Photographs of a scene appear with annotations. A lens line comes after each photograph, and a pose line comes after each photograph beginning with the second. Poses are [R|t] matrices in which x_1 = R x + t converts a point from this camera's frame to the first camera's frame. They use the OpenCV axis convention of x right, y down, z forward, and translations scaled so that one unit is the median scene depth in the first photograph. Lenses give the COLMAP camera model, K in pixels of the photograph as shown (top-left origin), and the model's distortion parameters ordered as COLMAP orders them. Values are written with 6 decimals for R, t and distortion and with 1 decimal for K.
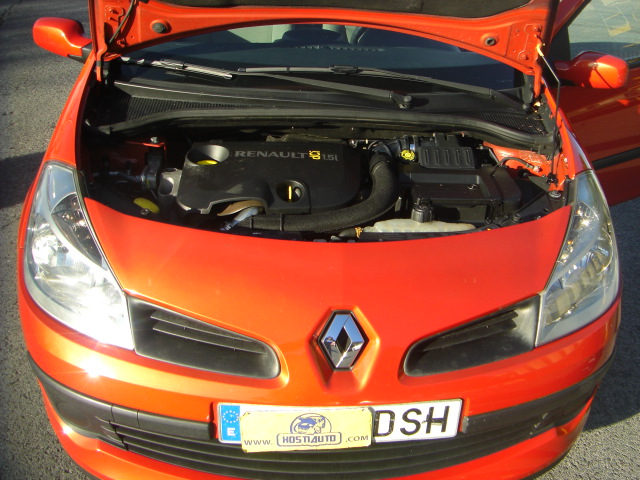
lens RADIAL K [[721.4, 0, 375.2], [0, 721.4, 202.7], [0, 0, 1]] dist [-0.163614, 0.064371]
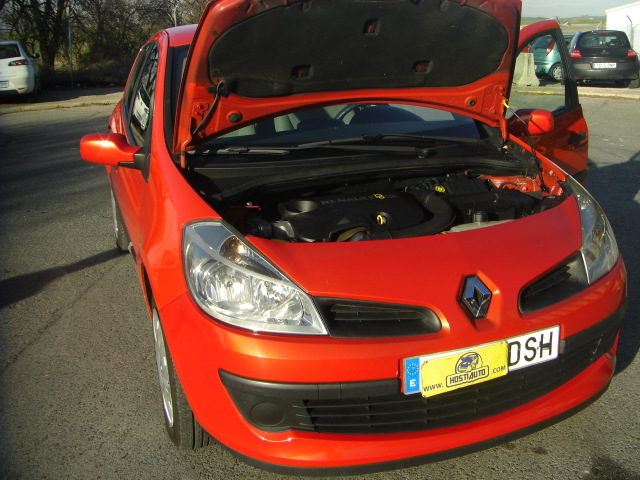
lens RADIAL K [[721.4, 0, 375.2], [0, 721.4, 202.7], [0, 0, 1]] dist [-0.163614, 0.064371]
pose [[0.953868, -0.152933, 0.258354, -0.535852], [0.200680, 0.964830, -0.169798, 0.206037], [-0.223300, 0.213812, 0.951011, -0.288017]]
